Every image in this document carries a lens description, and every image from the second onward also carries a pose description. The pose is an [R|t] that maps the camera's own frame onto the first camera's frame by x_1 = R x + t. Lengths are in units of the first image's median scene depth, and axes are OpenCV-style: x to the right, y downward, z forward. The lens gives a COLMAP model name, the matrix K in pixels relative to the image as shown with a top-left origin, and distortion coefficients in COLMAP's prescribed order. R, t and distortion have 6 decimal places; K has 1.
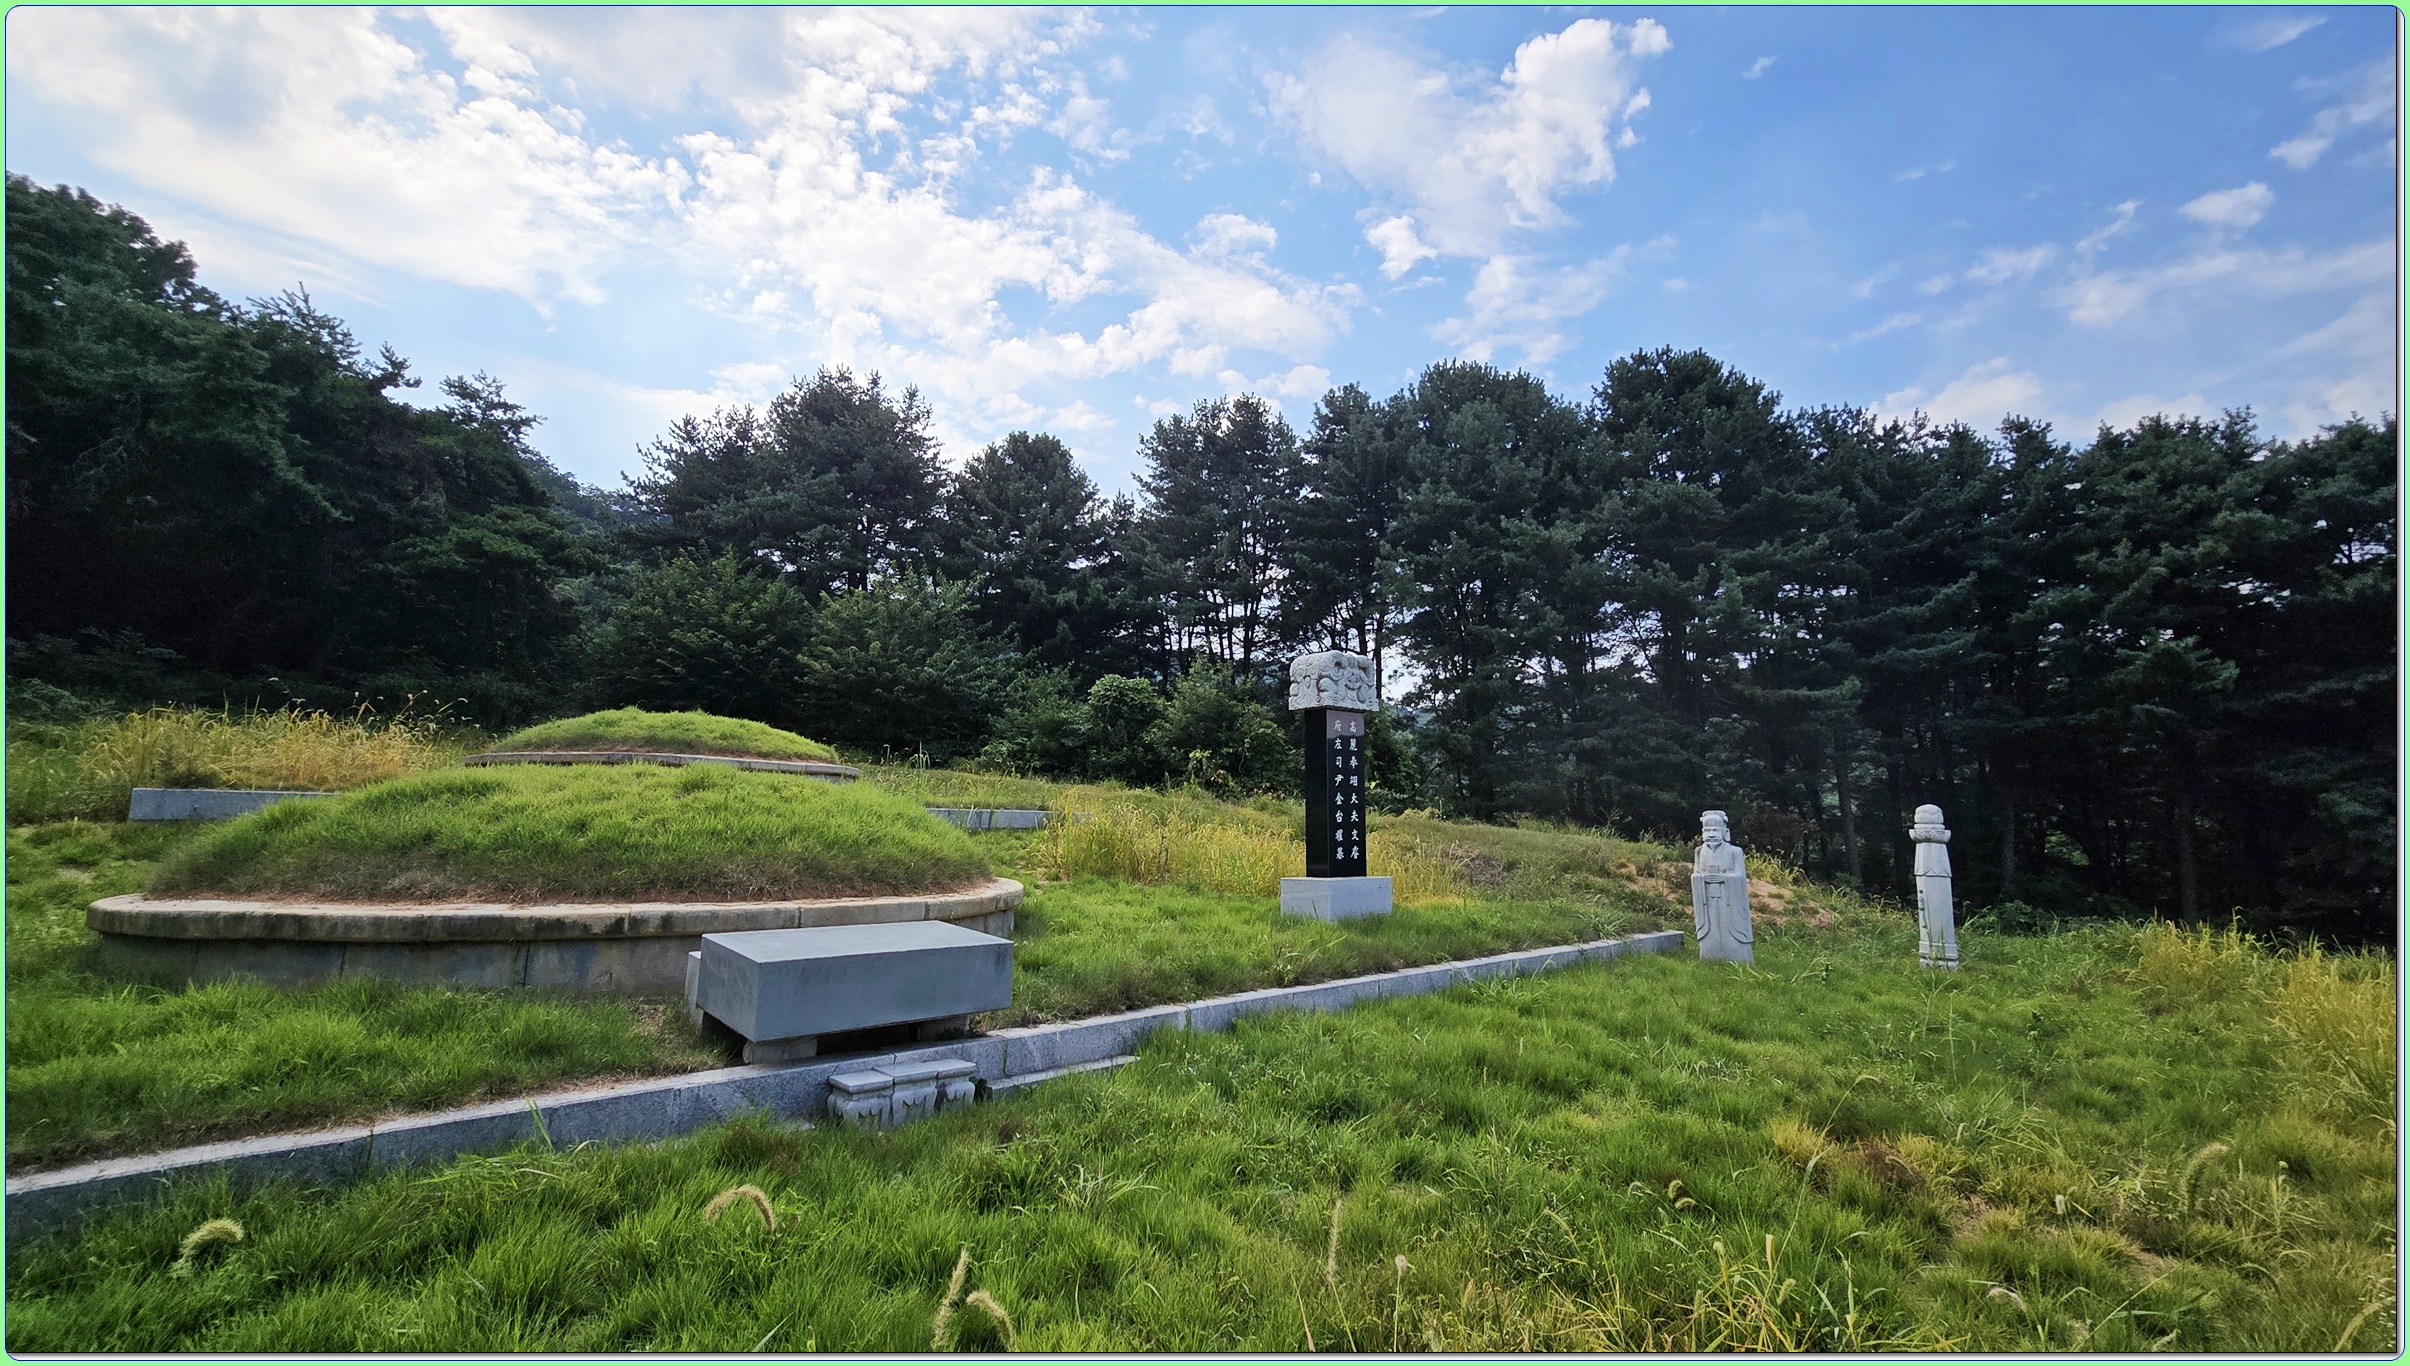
lens RADIAL K [[956.3, 0, 1189.8], [0, 956.3, 715.6], [0, 0, 1]] dist [-0.013223, 0.003479]
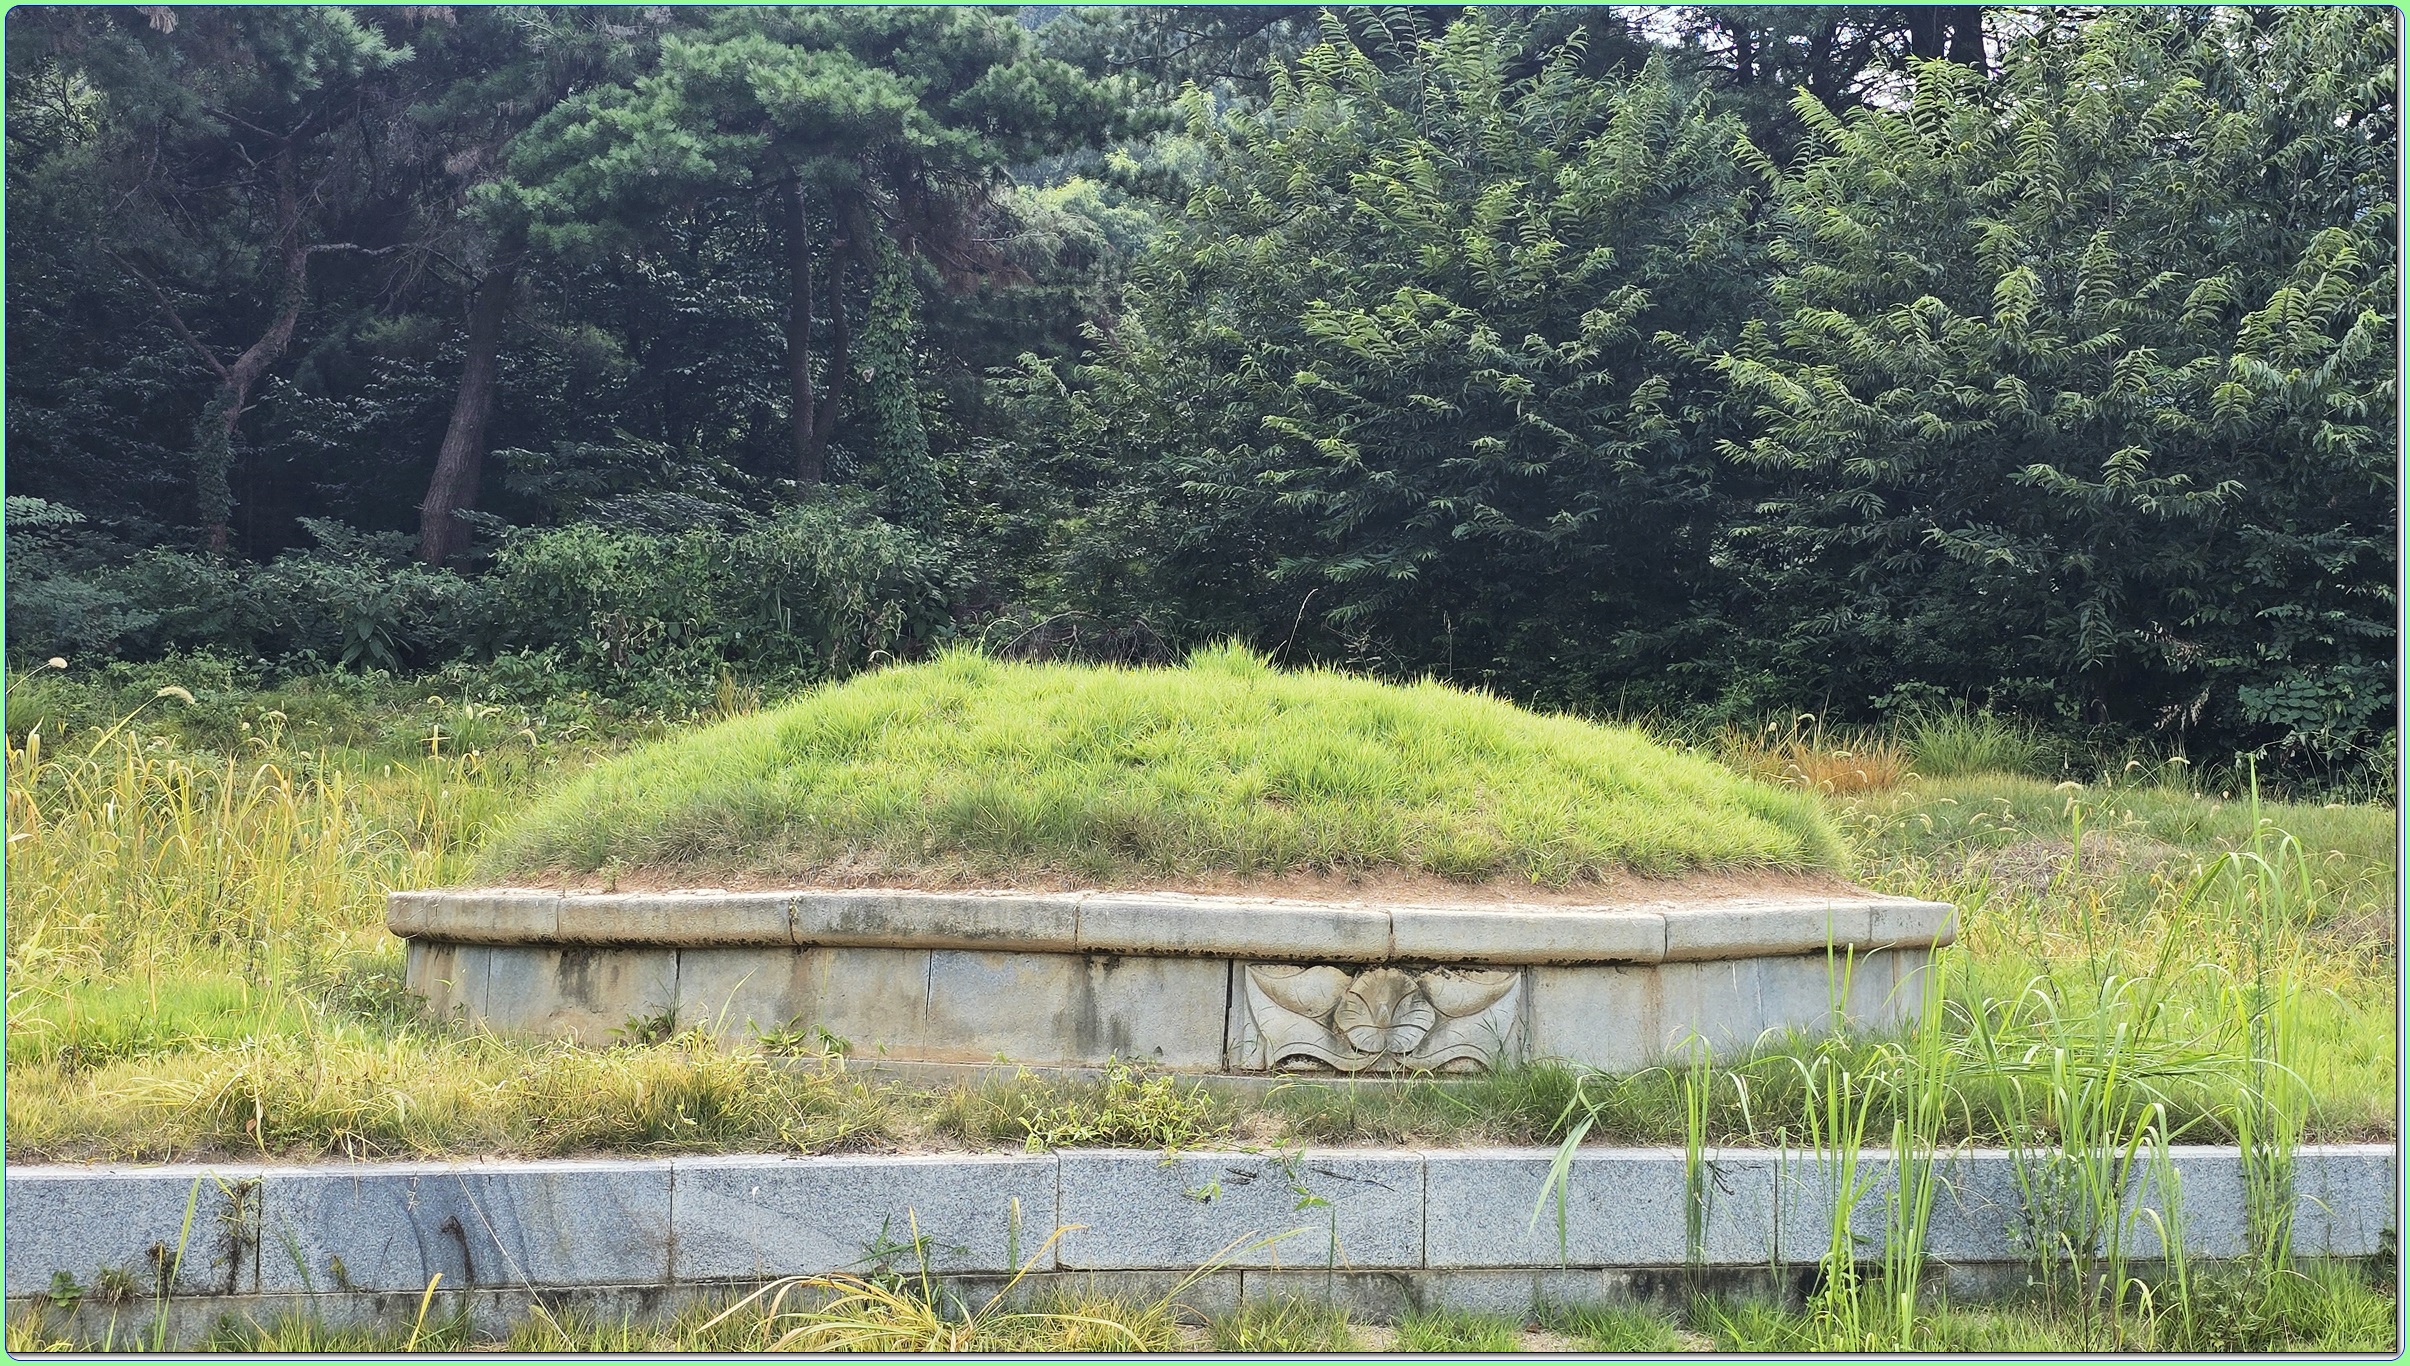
lens RADIAL K [[3185.6, 0, 1279.0], [0, 3185.6, 683.9], [0, 0, 1]] dist [0.085812, 0.000000]
pose [[0.846812, -0.035780, -0.530687, -0.058820], [0.062913, 0.997469, 0.033140, -0.011037], [0.528158, -0.061450, 0.846920, 0.198997]]
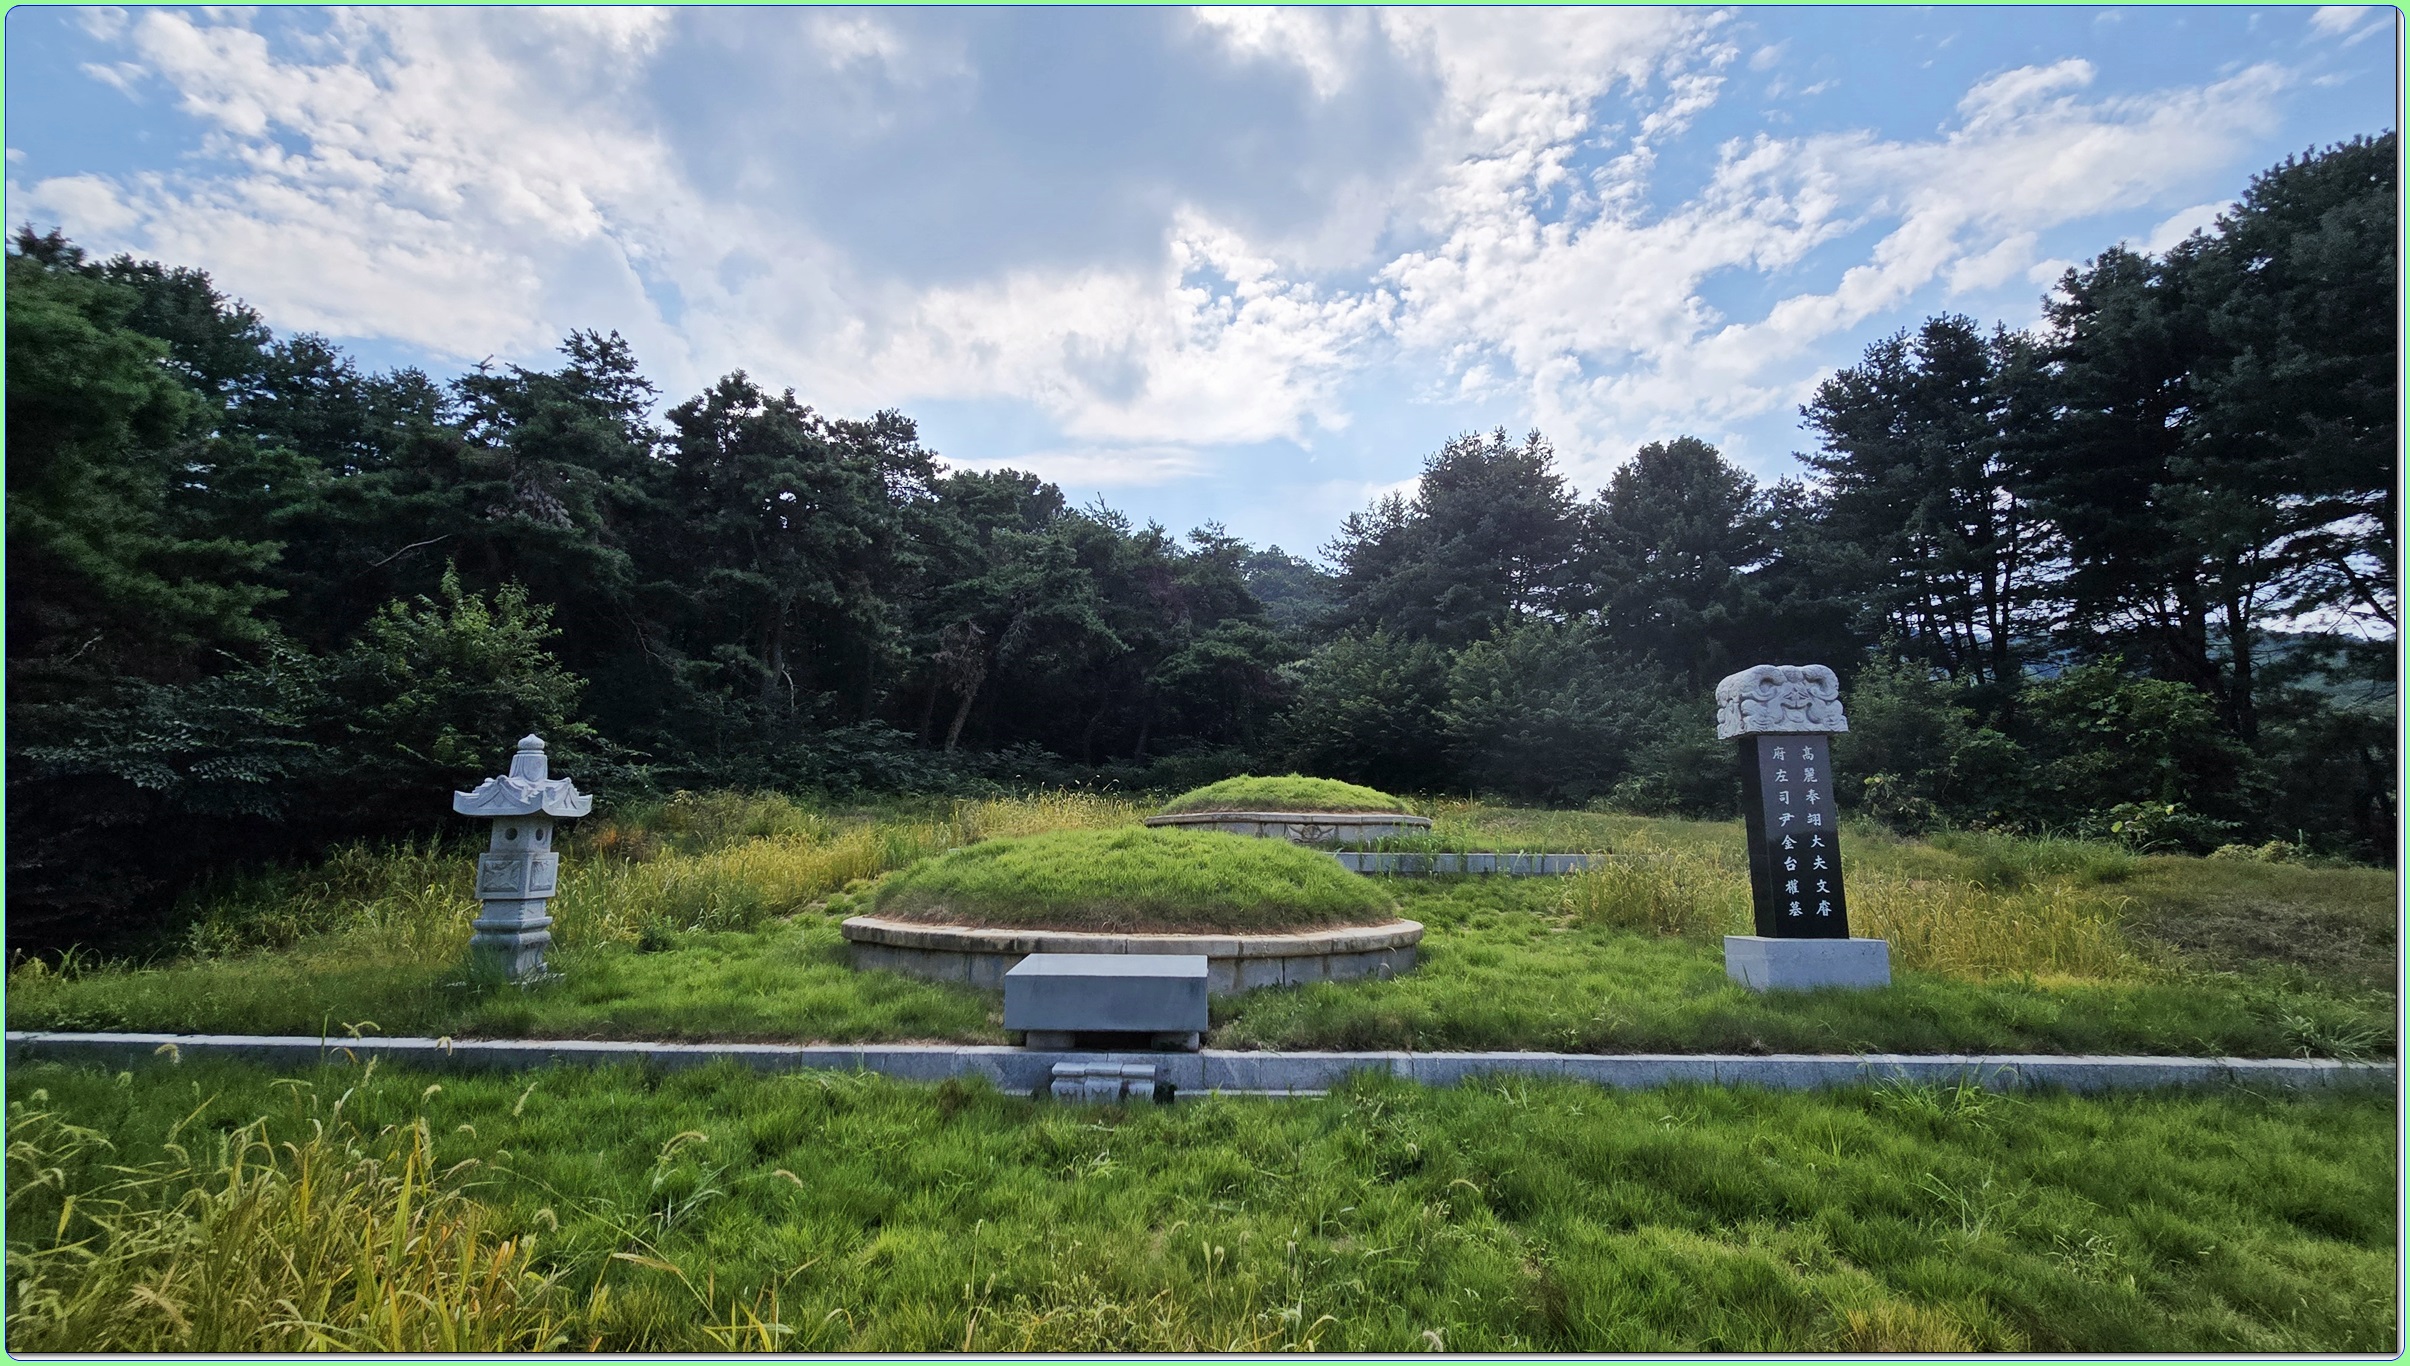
lens RADIAL K [[956.3, 0, 1202.5], [0, 956.3, 664.0], [0, 0, 1]] dist [-0.013223, 0.003479]
pose [[0.738718, -0.141588, -0.658976, 0.110871], [0.078114, 0.989084, -0.124948, -0.000067], [0.669473, 0.040826, 0.741713, 0.014824]]
